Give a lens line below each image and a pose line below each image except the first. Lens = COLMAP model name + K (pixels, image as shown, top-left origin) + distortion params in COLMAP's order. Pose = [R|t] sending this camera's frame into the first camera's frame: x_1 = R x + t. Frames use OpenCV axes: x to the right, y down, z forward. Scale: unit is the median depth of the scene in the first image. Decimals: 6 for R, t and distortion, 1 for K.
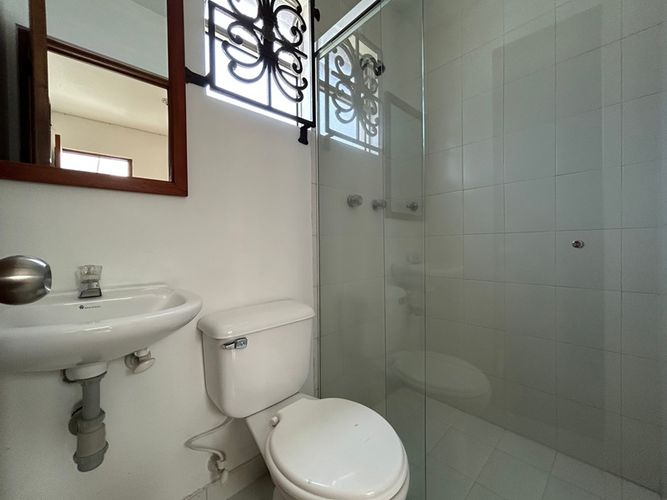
lens RADIAL K [[270.0, 0, 334.6], [0, 270.0, 249.1], [0, 0, 1]] dist [-0.001801, 0.000280]
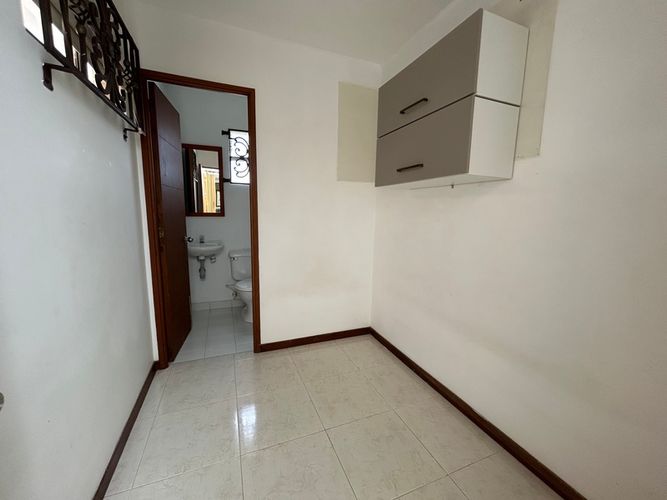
lens RADIAL K [[270.0, 0, 334.6], [0, 270.0, 249.1], [0, 0, 1]] dist [-0.001801, 0.000280]
pose [[0.933759, 0.080146, -0.348812, 2.465955], [-0.031765, 0.989317, 0.142280, -0.386995], [0.356489, -0.121775, 0.926330, -2.151296]]
